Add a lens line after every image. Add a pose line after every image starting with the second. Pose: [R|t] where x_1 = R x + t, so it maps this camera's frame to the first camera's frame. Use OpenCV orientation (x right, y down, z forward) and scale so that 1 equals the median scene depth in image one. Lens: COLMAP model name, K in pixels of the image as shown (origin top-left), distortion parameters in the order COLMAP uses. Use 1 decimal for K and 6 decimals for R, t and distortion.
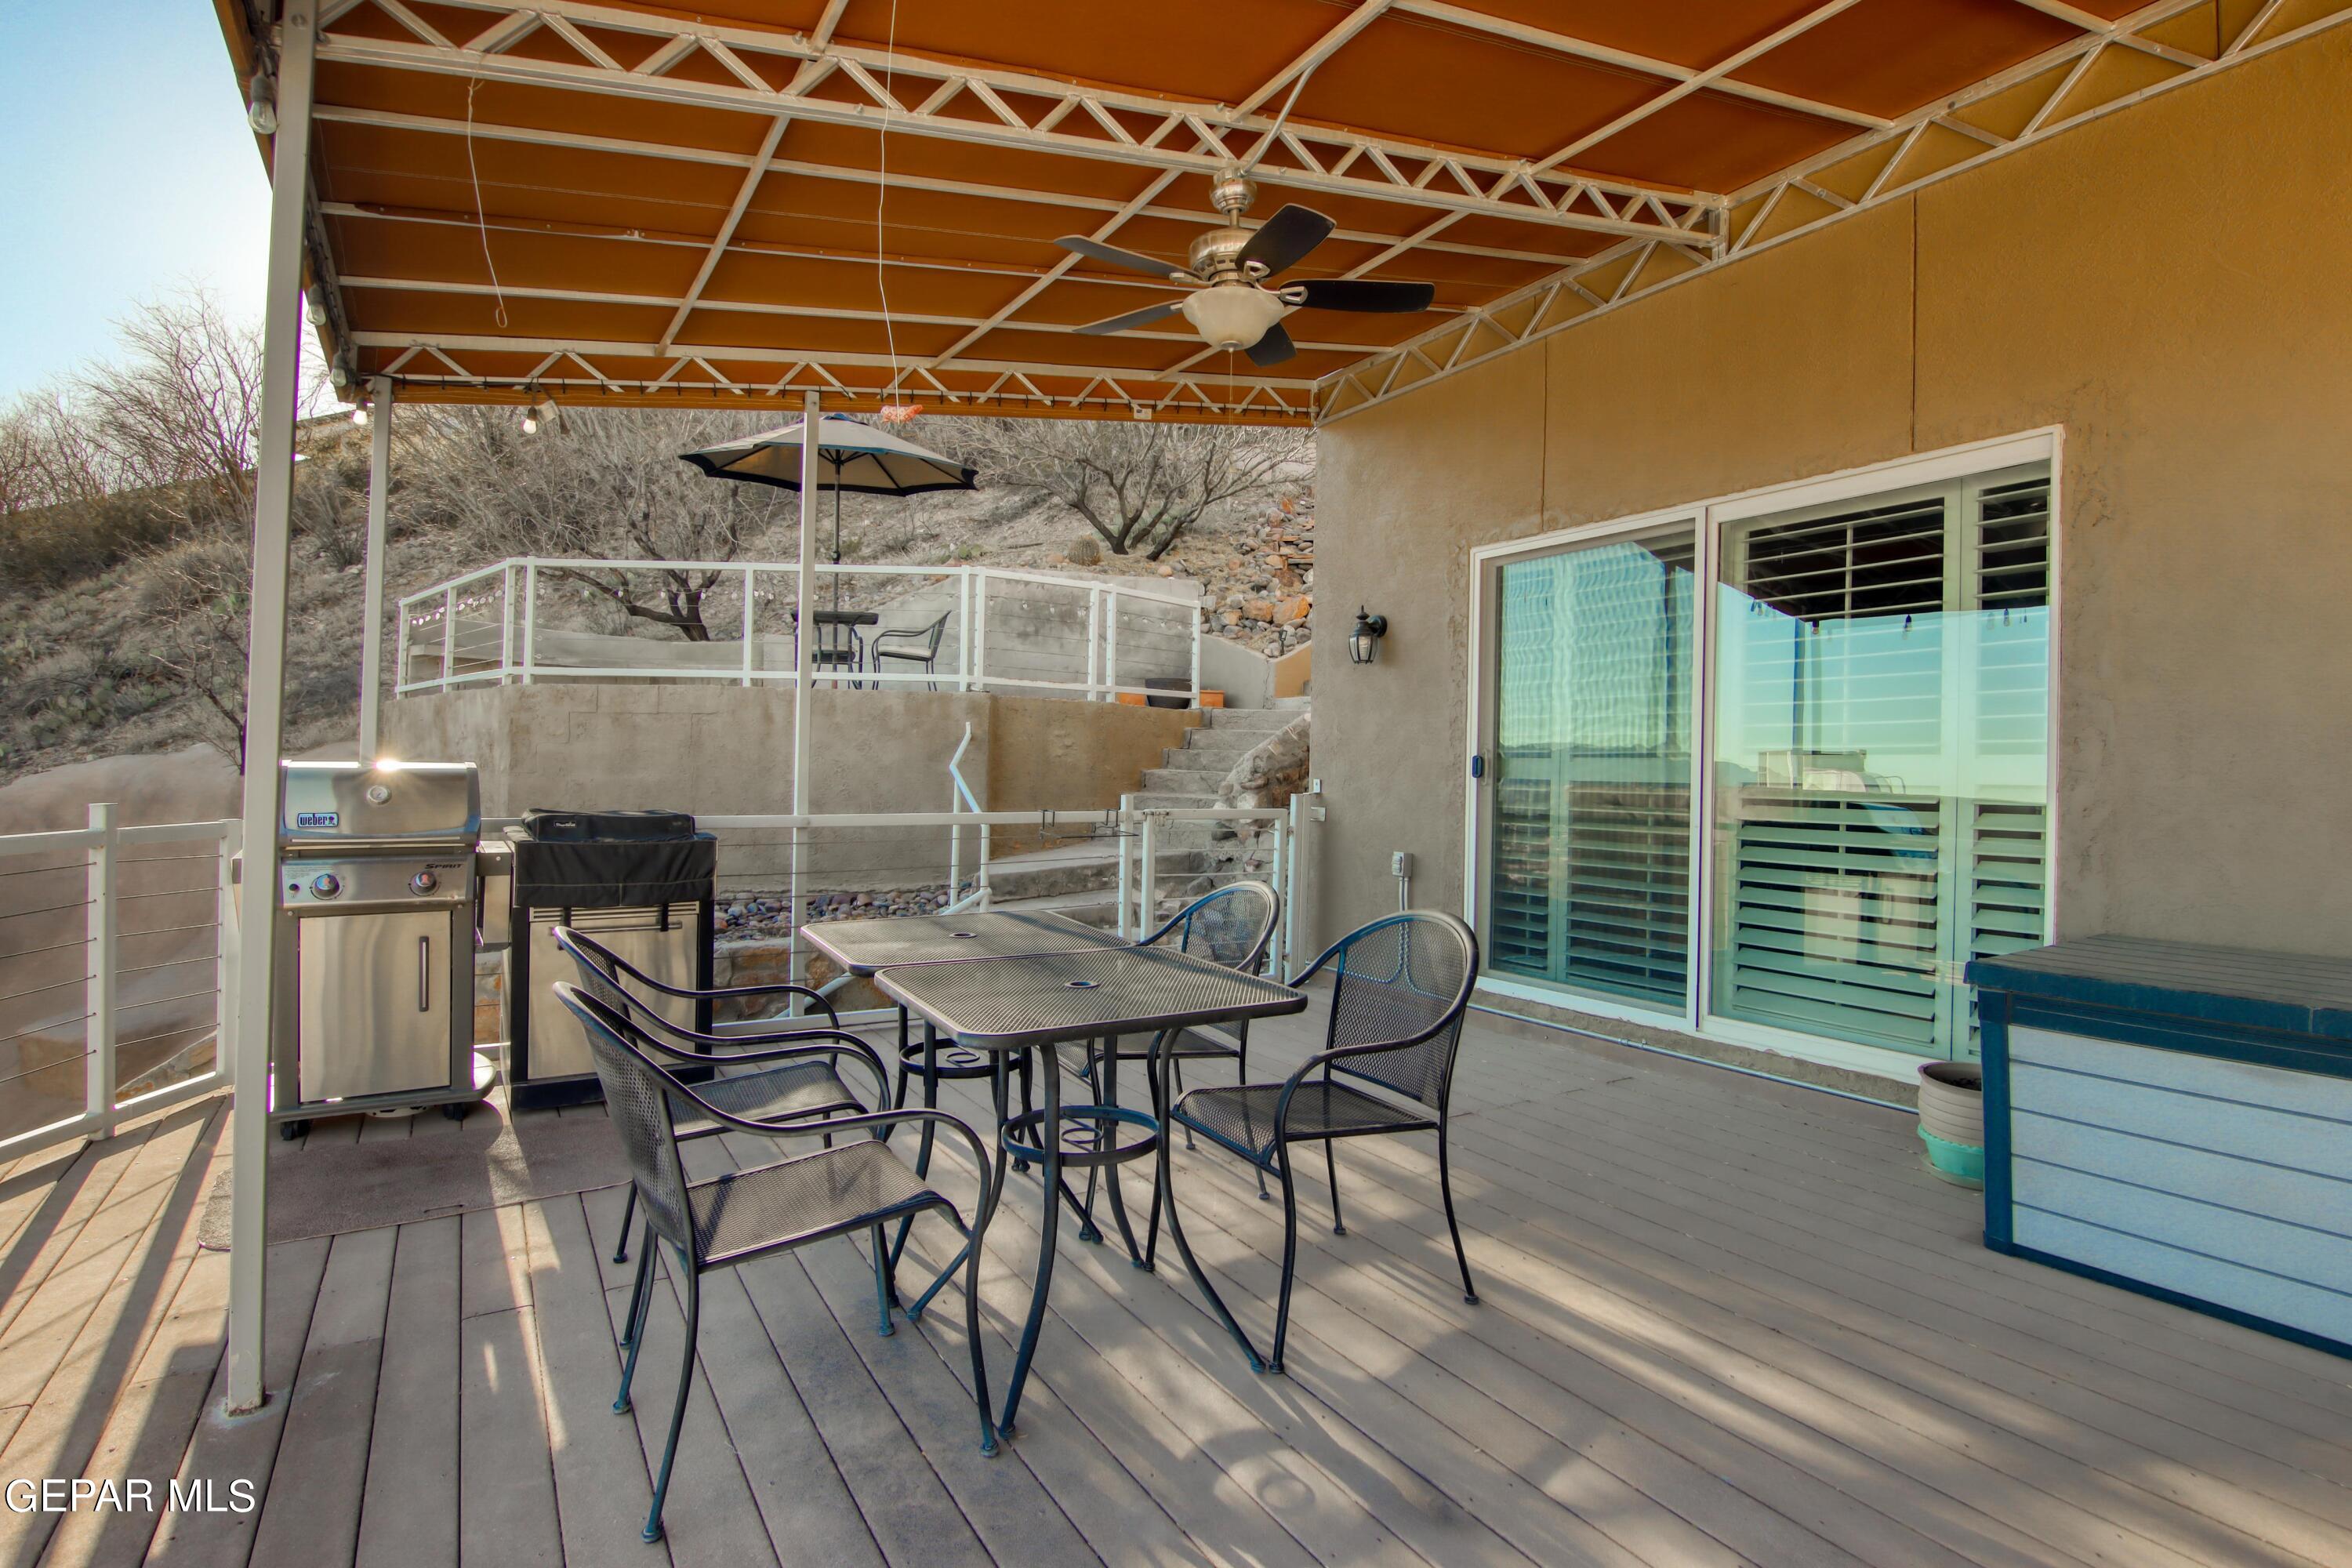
lens RADIAL K [[1228.4, 0, 1185.1], [0, 1228.4, 772.7], [0, 0, 1]] dist [-0.002395, -0.011798]
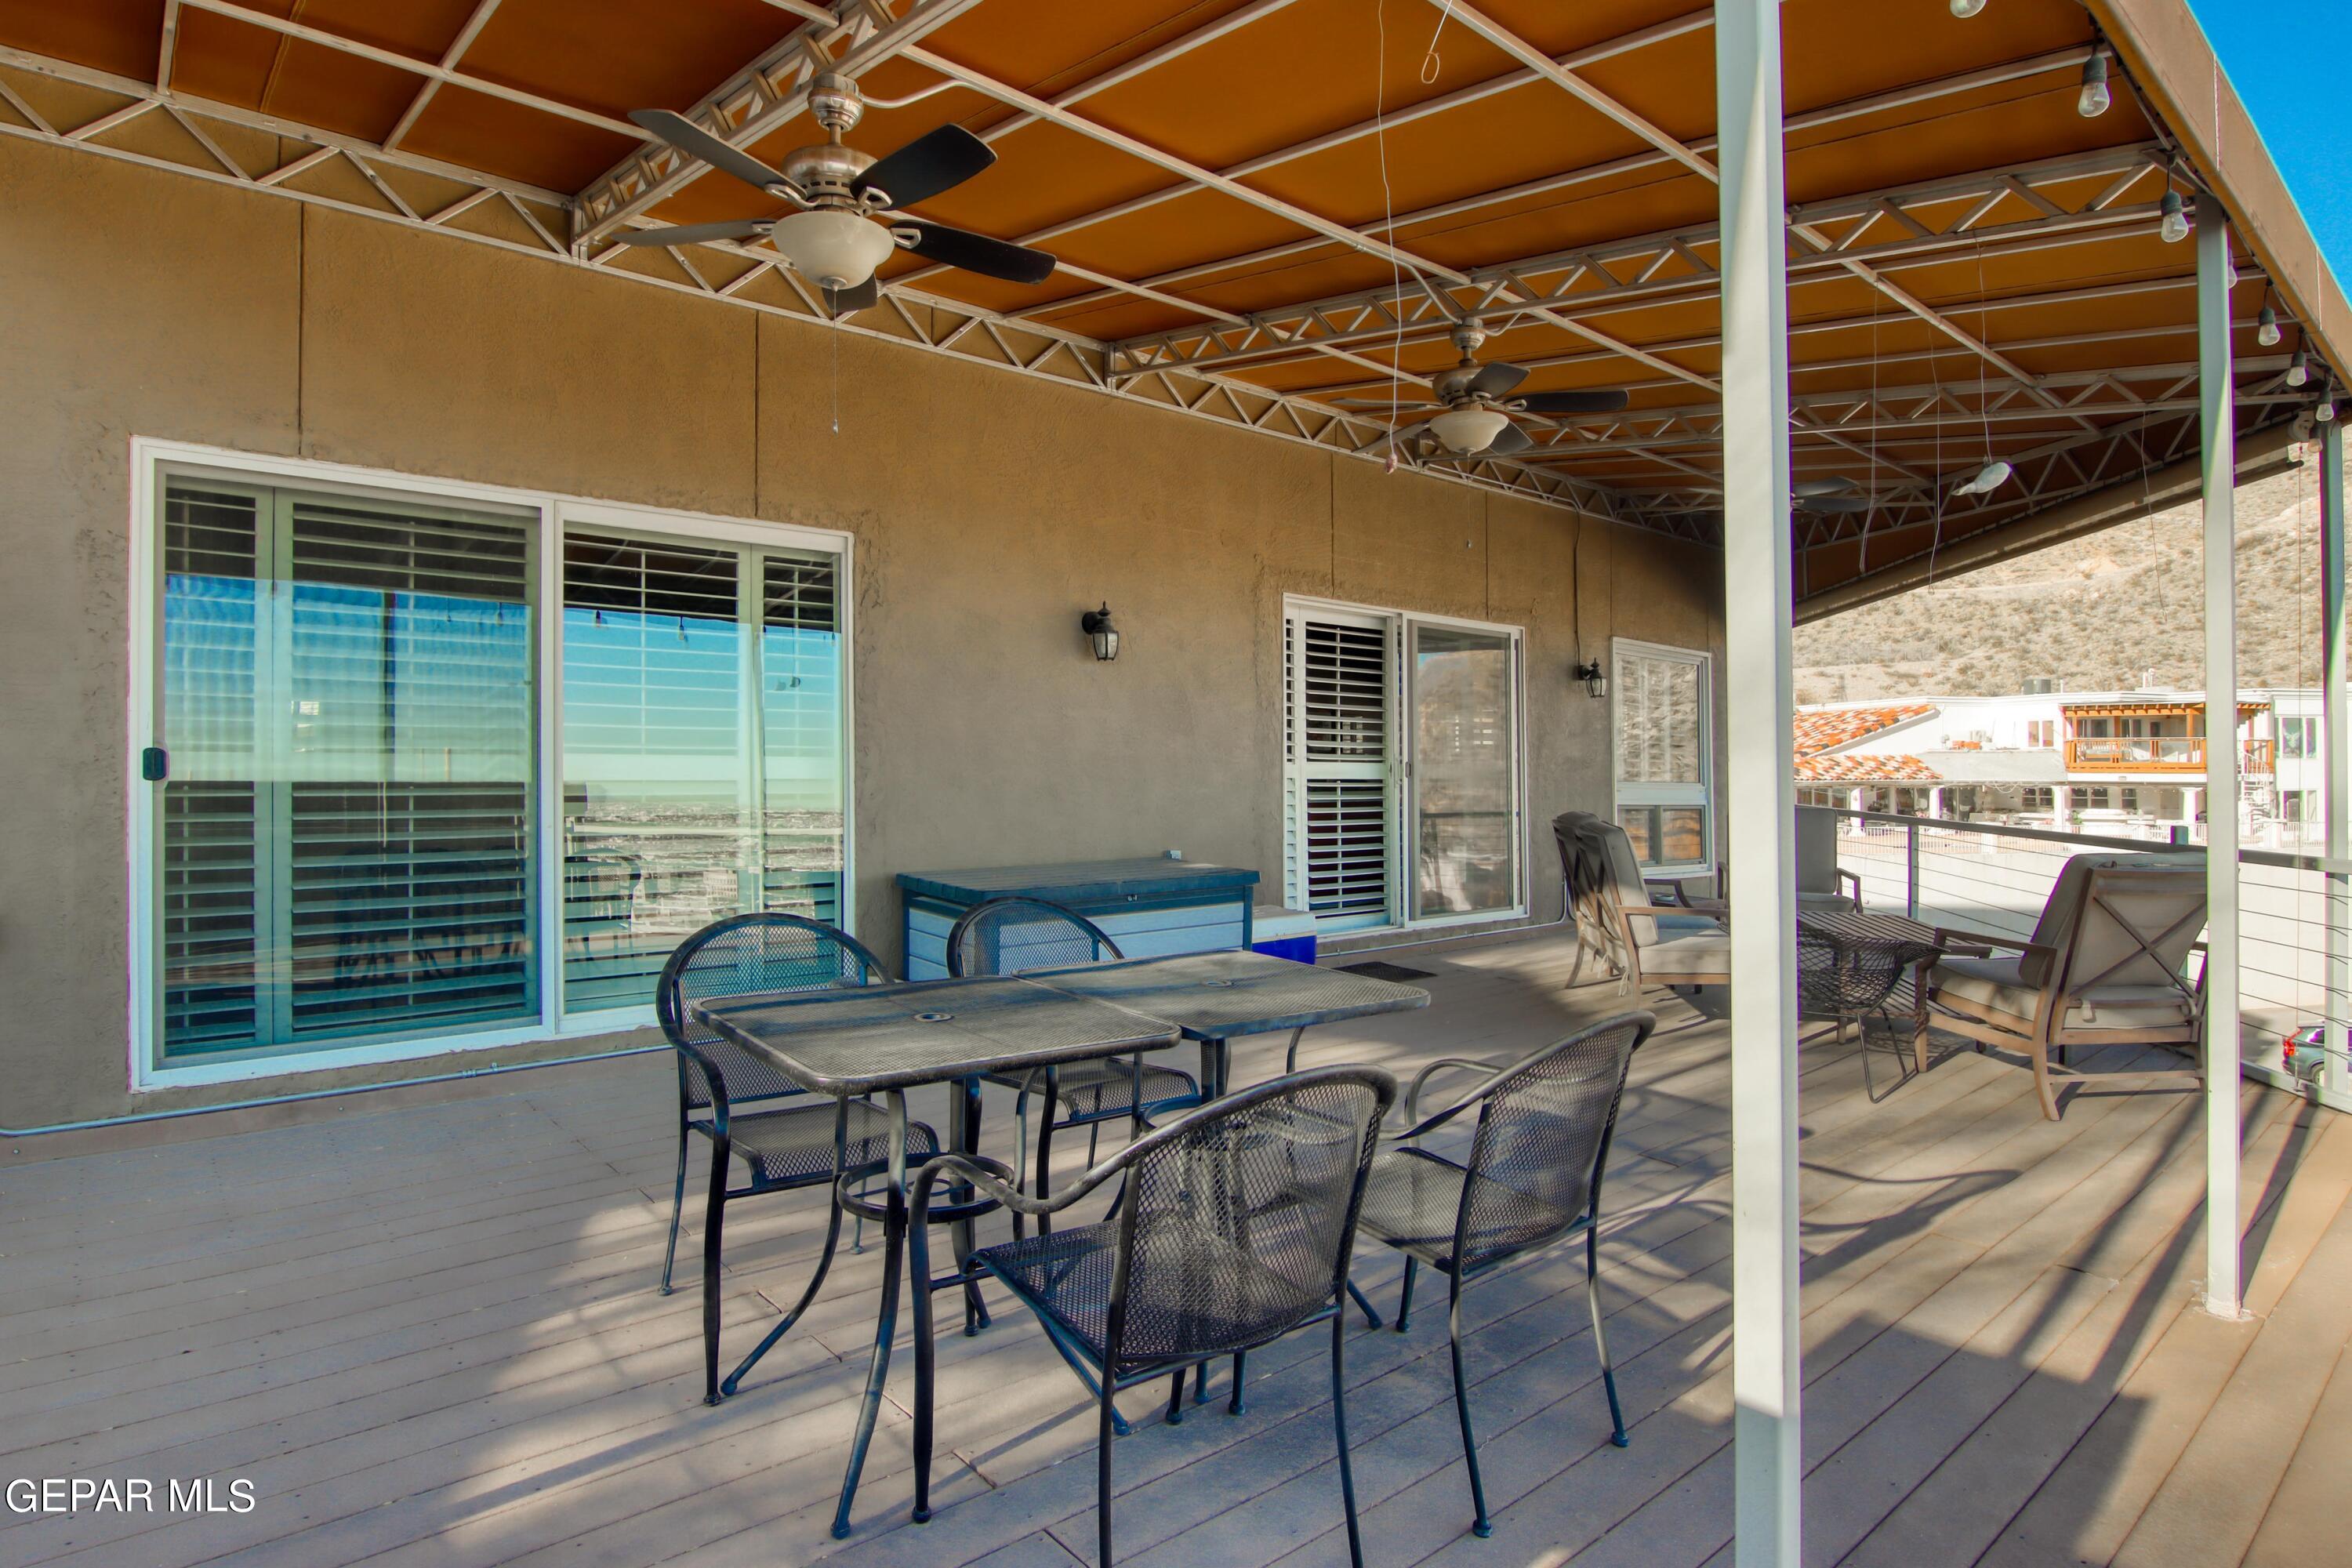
lens RADIAL K [[1228.4, 0, 1148.8], [0, 1228.4, 762.2], [0, 0, 1]] dist [-0.002395, -0.011798]
pose [[-0.164839, -0.009641, 0.986273, -0.705810], [-0.007991, 0.999932, 0.008439, -0.021678], [-0.986288, -0.006491, -0.164905, 0.783365]]
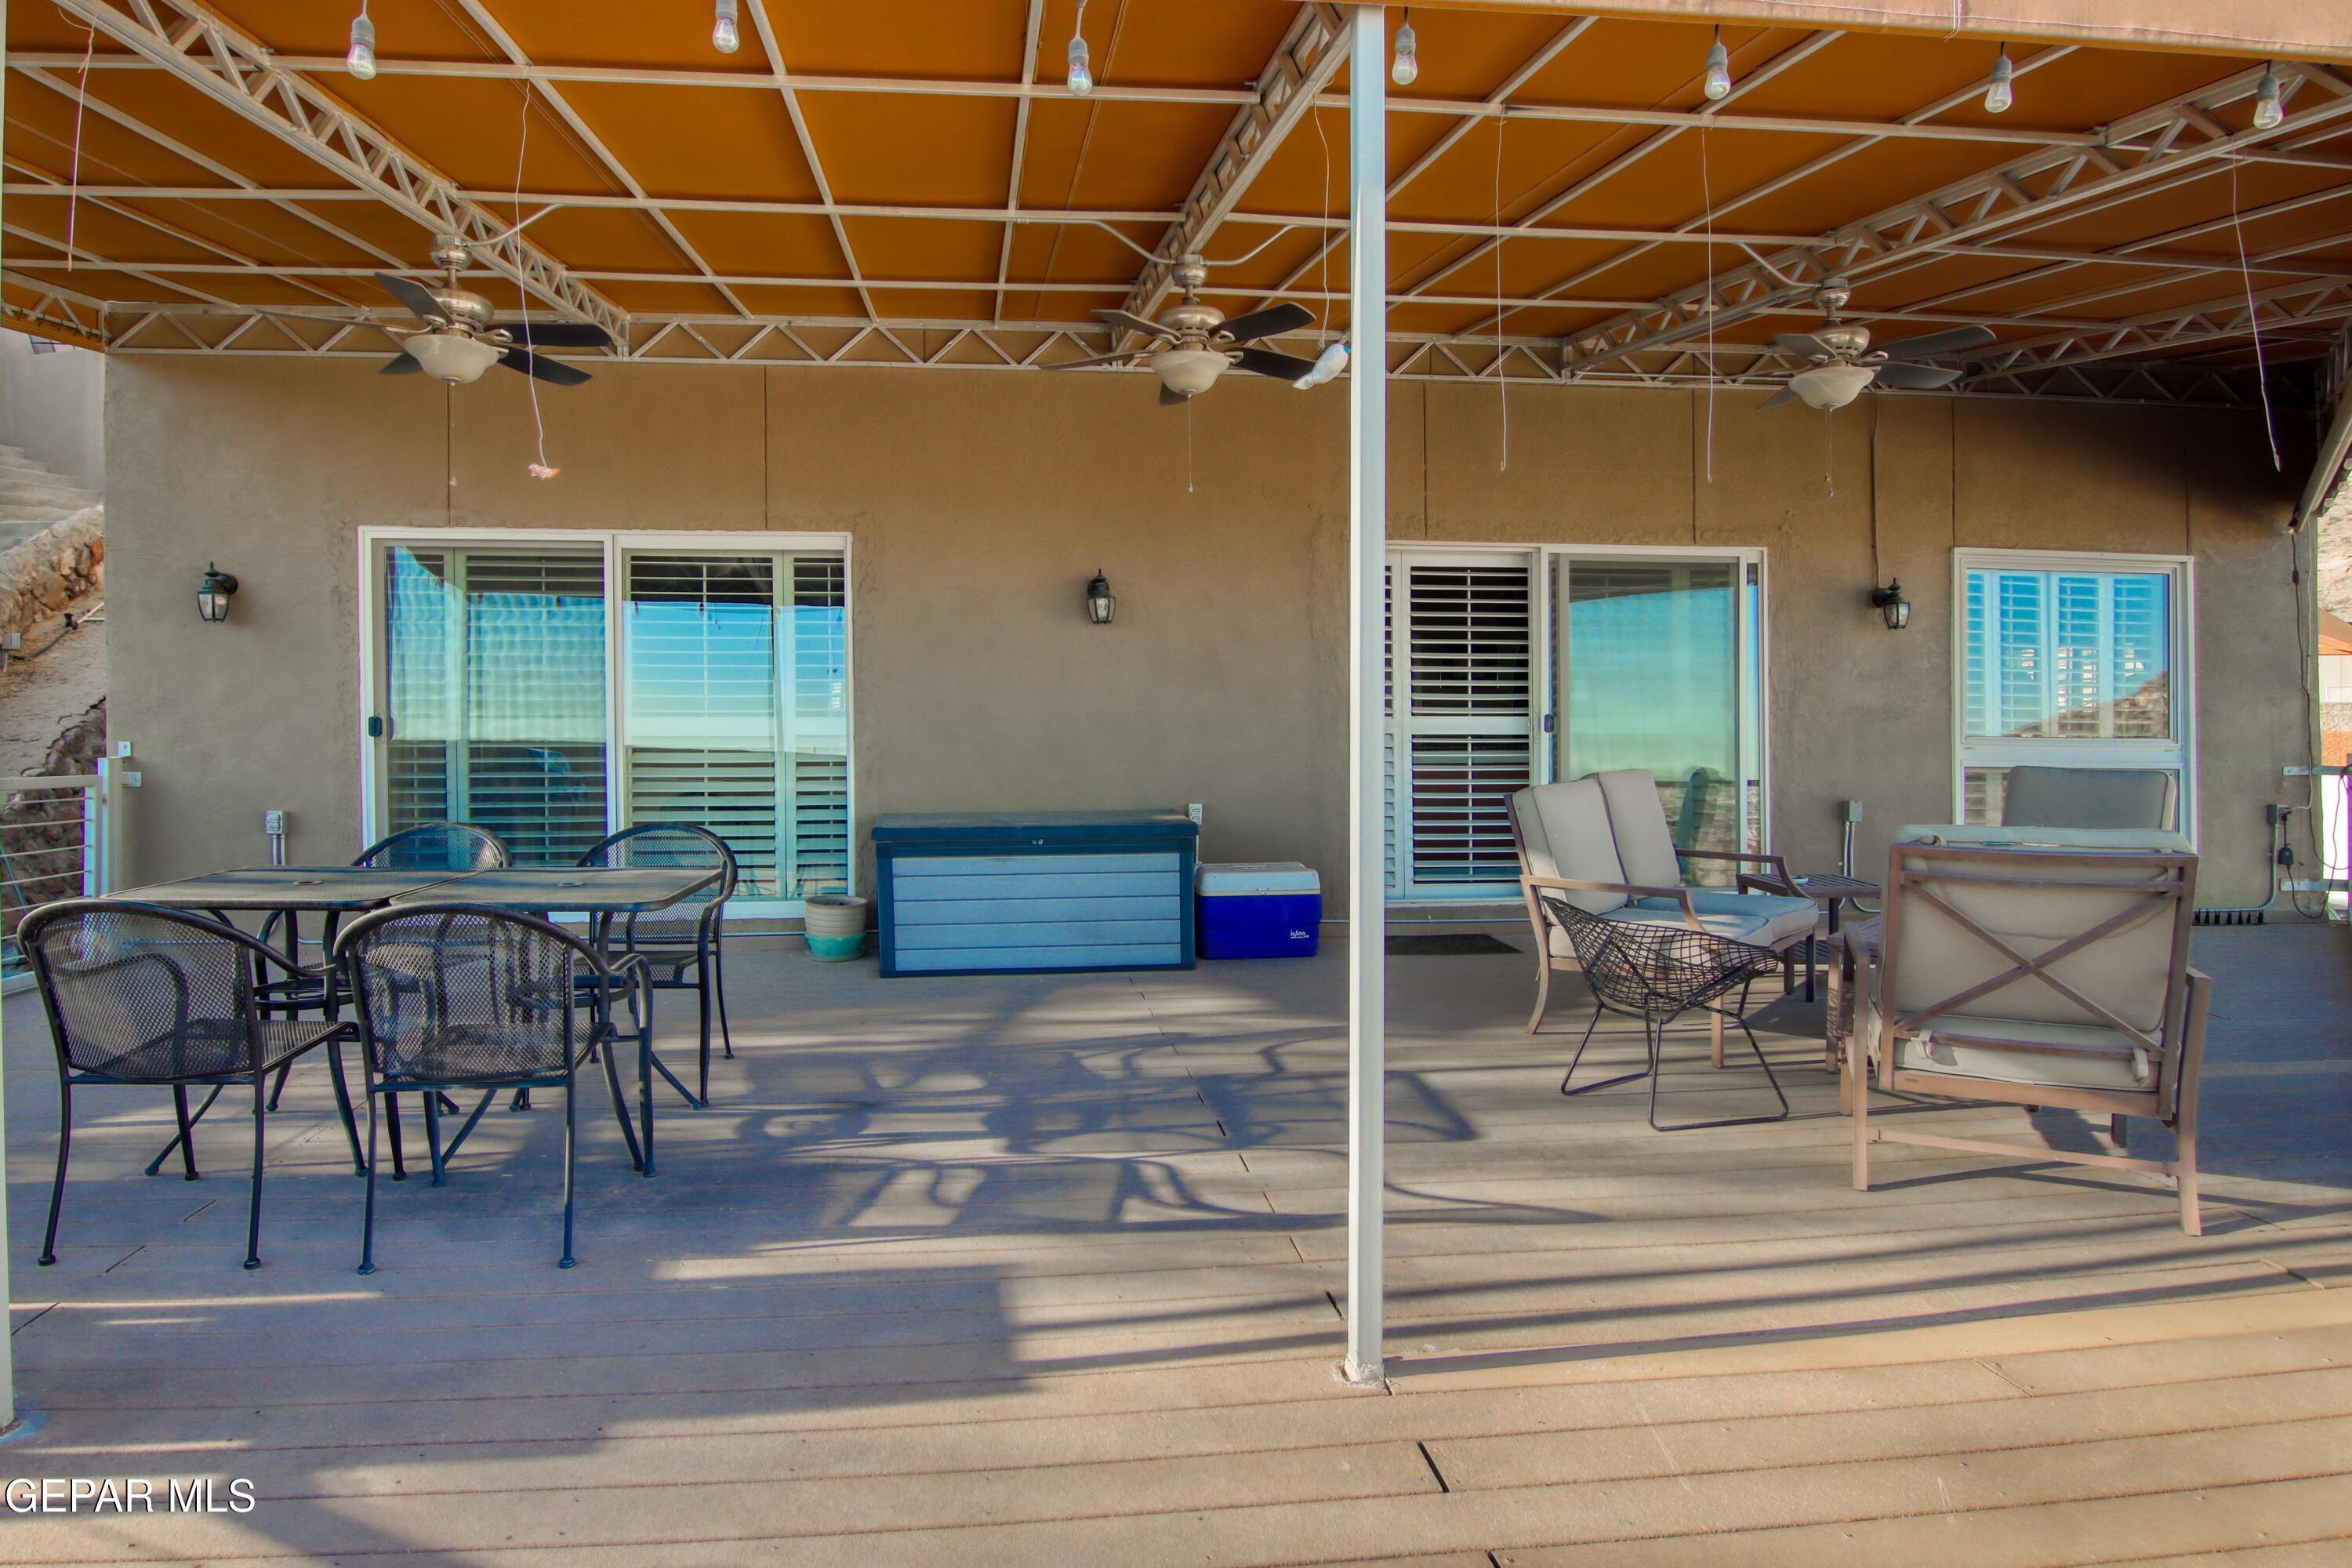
lens RADIAL K [[1228.4, 0, 1131.5], [0, 1228.4, 763.3], [0, 0, 1]] dist [-0.002395, -0.011798]
pose [[0.406683, -0.035736, 0.912870, -0.674528], [0.008234, 0.999337, 0.035453, -0.007141], [-0.913532, -0.006902, 0.406707, -0.094913]]
